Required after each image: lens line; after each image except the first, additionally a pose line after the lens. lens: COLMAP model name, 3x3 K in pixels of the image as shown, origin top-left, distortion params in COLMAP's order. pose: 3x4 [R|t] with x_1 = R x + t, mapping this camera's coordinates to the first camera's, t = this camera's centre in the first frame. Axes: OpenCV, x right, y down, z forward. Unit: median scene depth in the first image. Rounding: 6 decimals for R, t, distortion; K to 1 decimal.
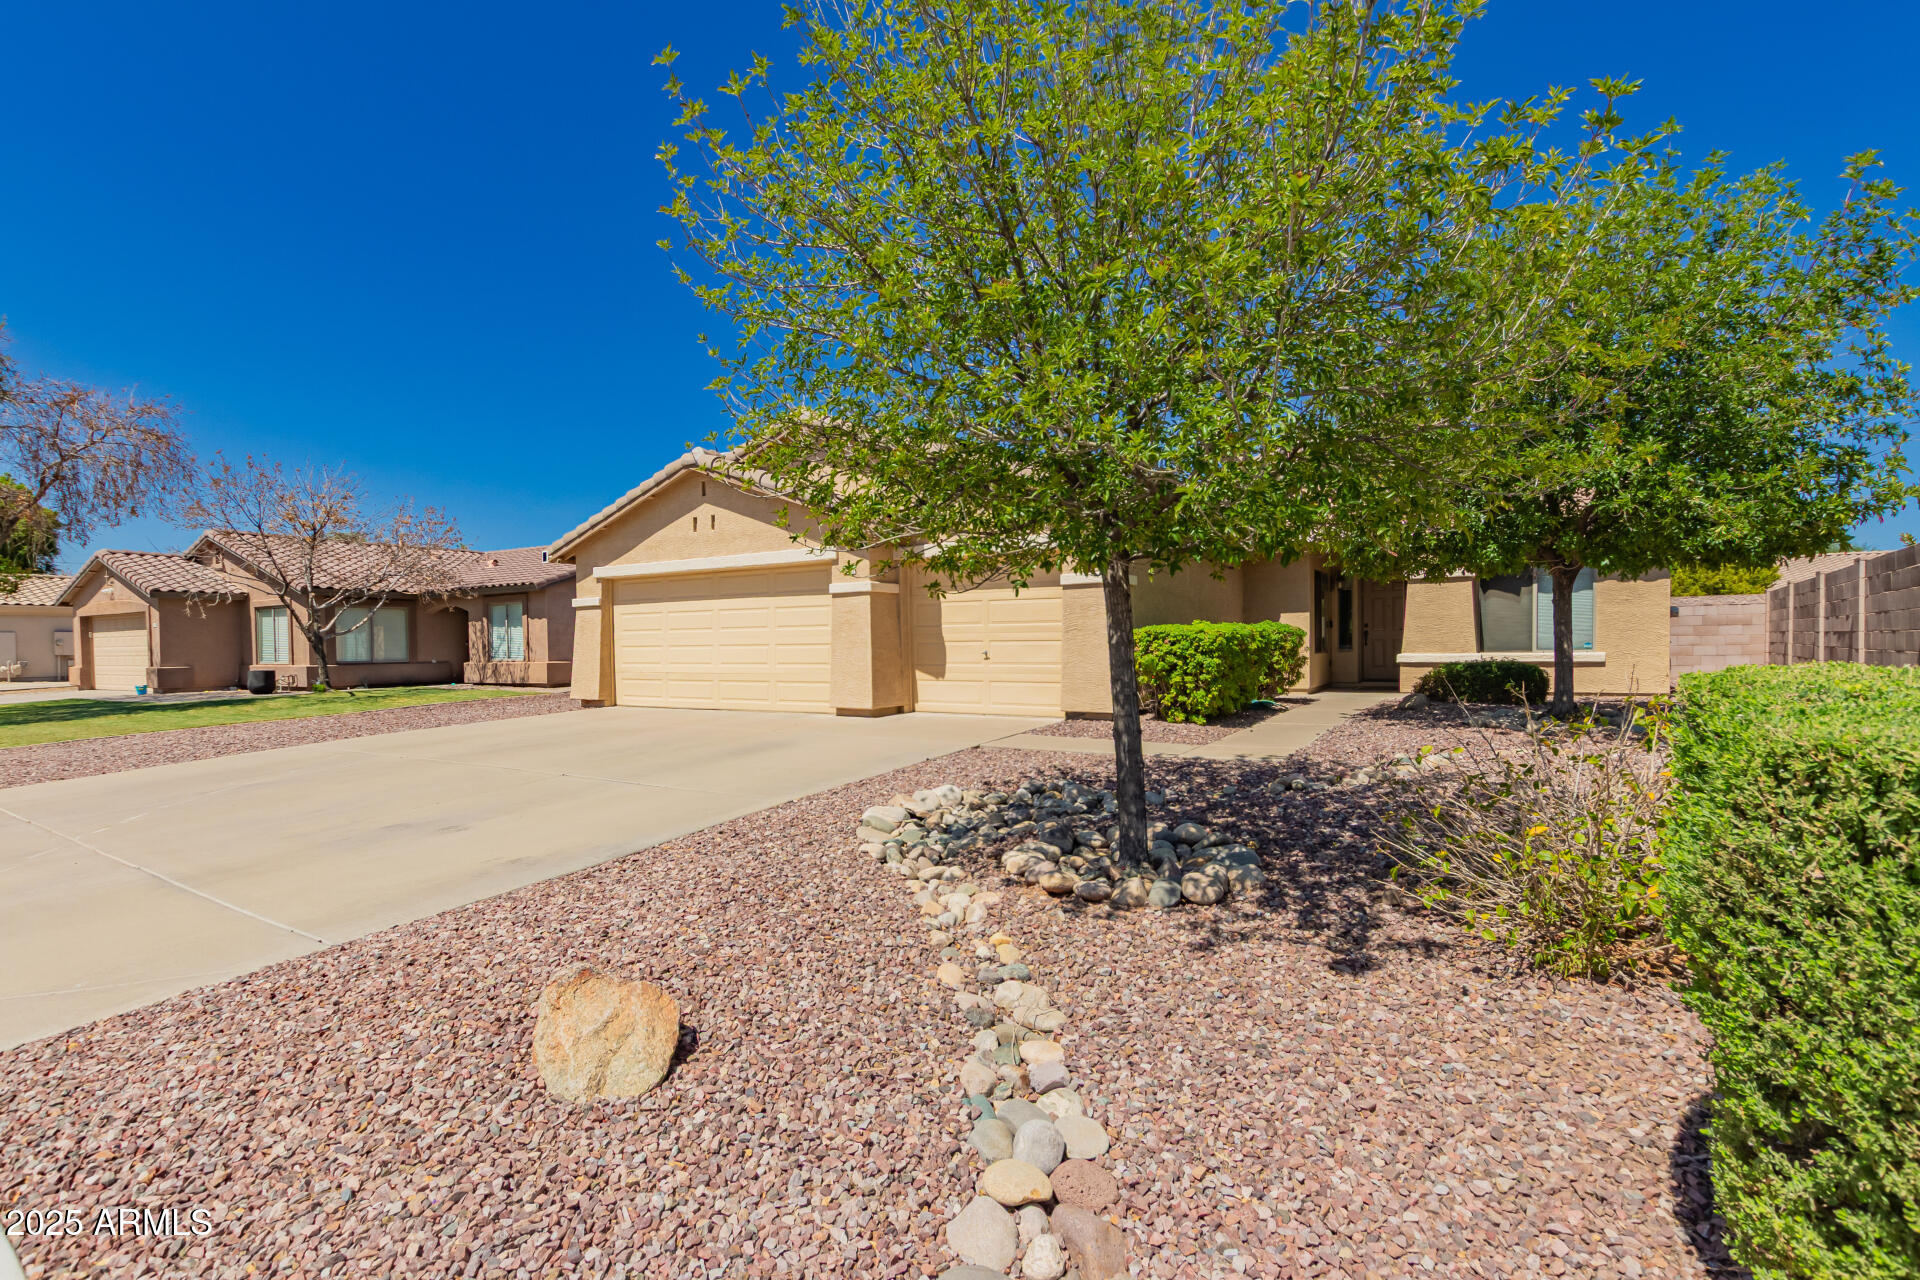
lens RADIAL K [[822.8, 0, 972.3], [0, 822.8, 652.8], [0, 0, 1]] dist [0.001386, 0.000016]
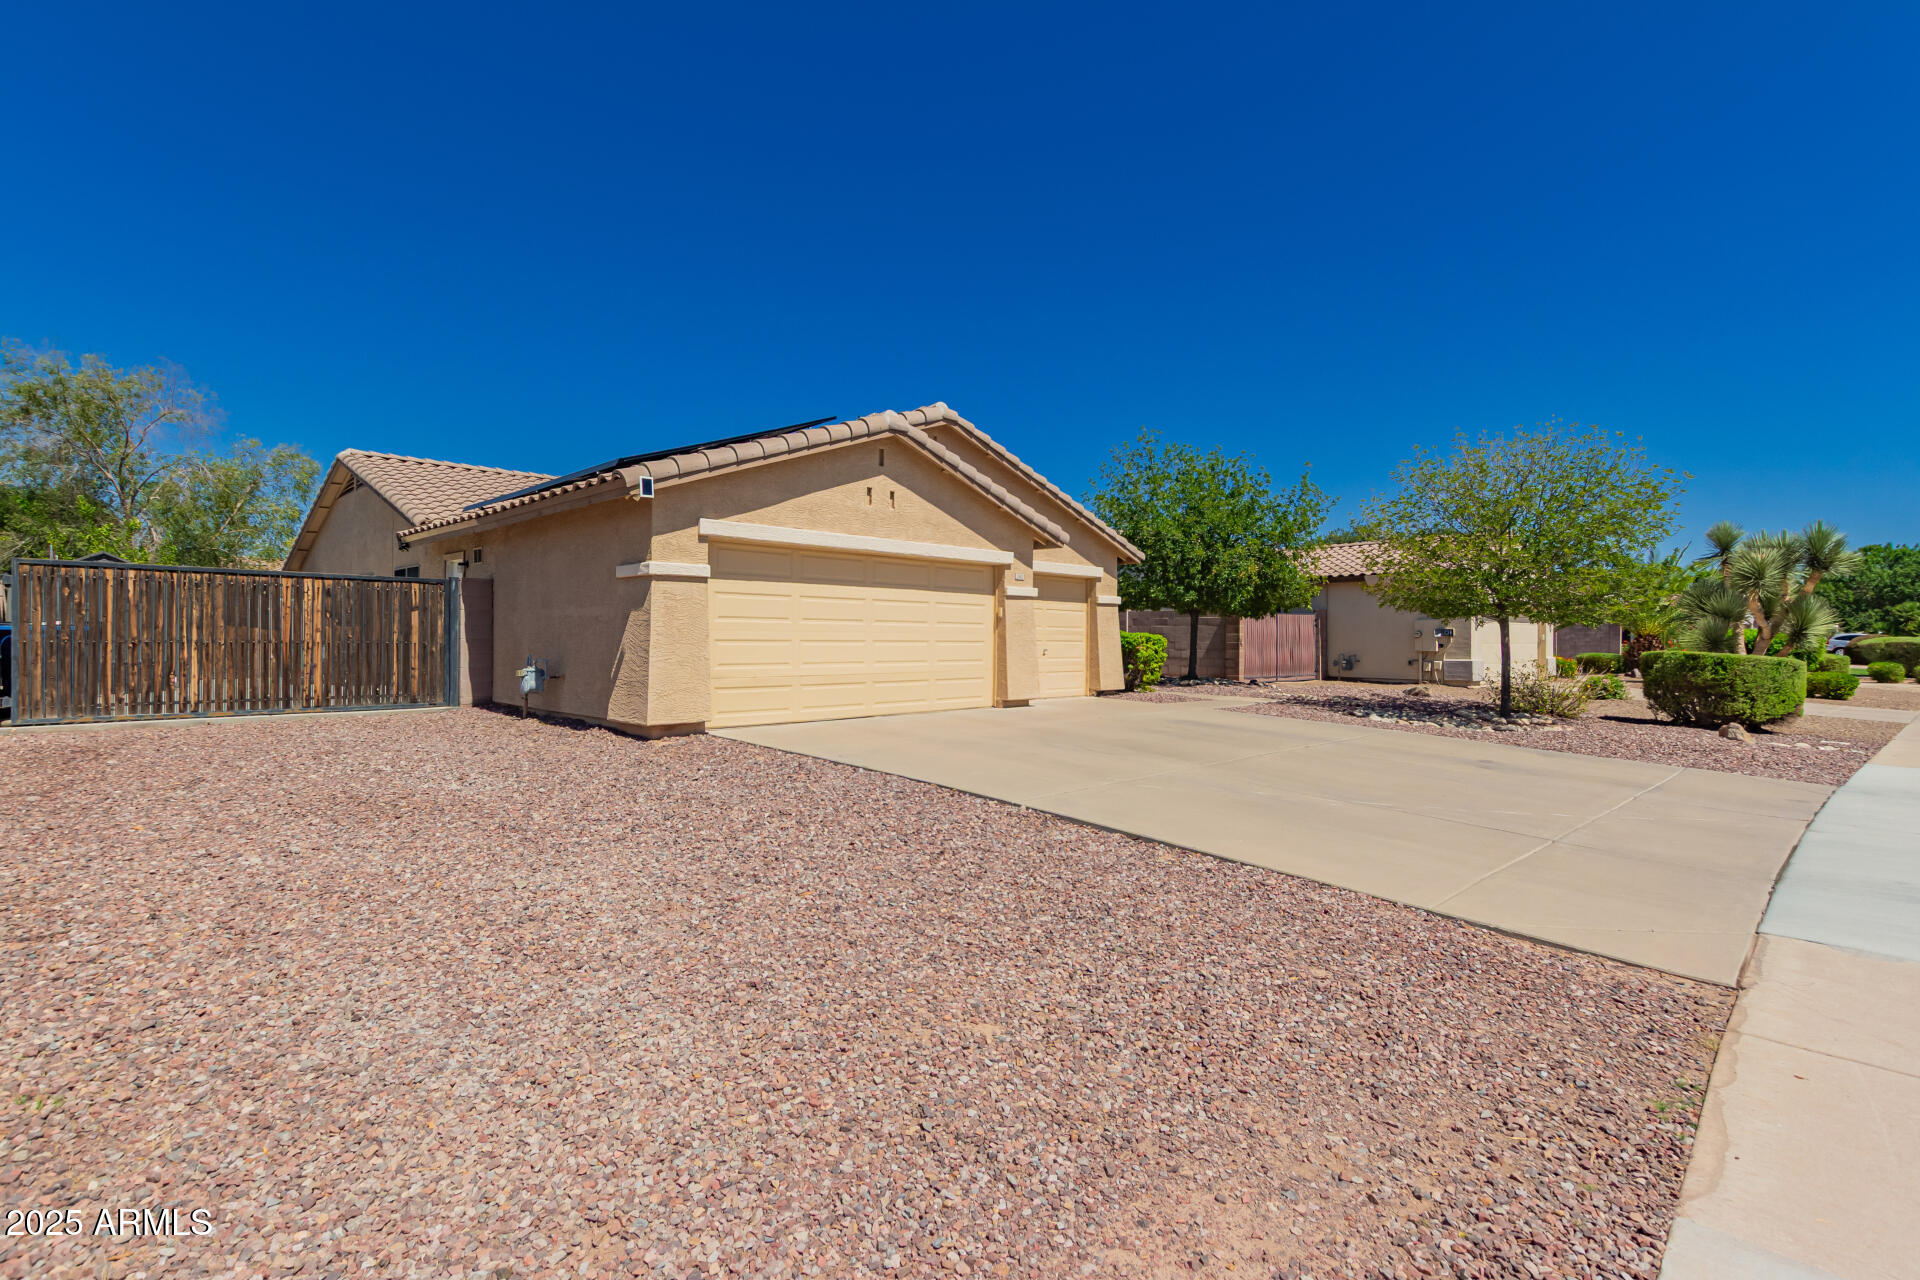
lens RADIAL K [[897.2, 0, 956.9], [0, 897.2, 637.0], [0, 0, 1]] dist [-0.003437, -0.000380]
pose [[0.236451, 0.014511, 0.971535, -1.224045], [0.002425, 0.999877, -0.015525, 0.001362], [-0.971640, 0.006027, 0.236386, 0.716111]]
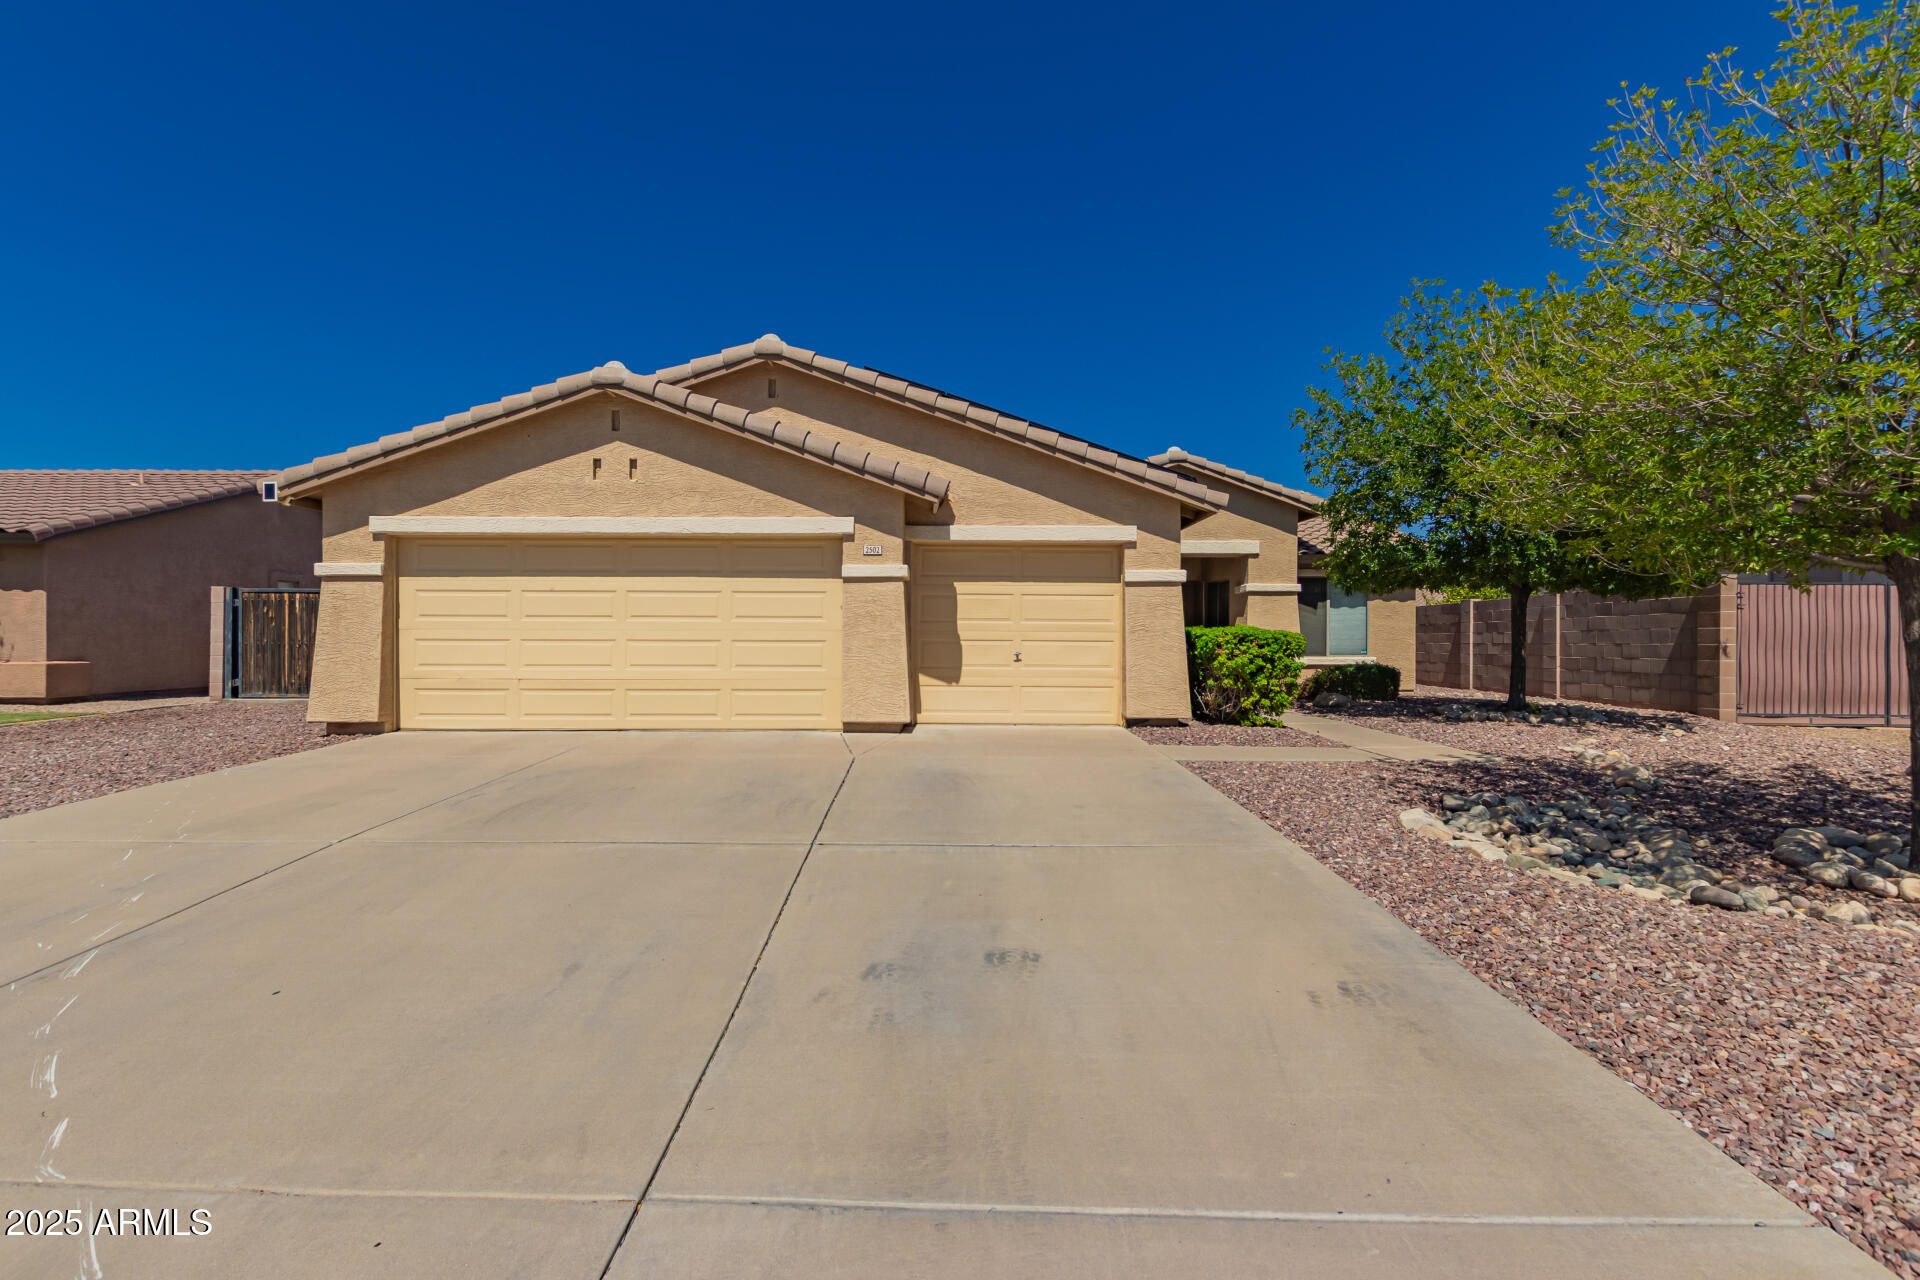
lens RADIAL K [[897.2, 0, 961.5], [0, 897.2, 645.2], [0, 0, 1]] dist [-0.003437, -0.000380]
pose [[0.860332, 0.013117, 0.509565, -0.468052], [-0.007191, 0.999882, -0.013598, 0.003692], [-0.509684, 0.008035, 0.860324, 0.186014]]
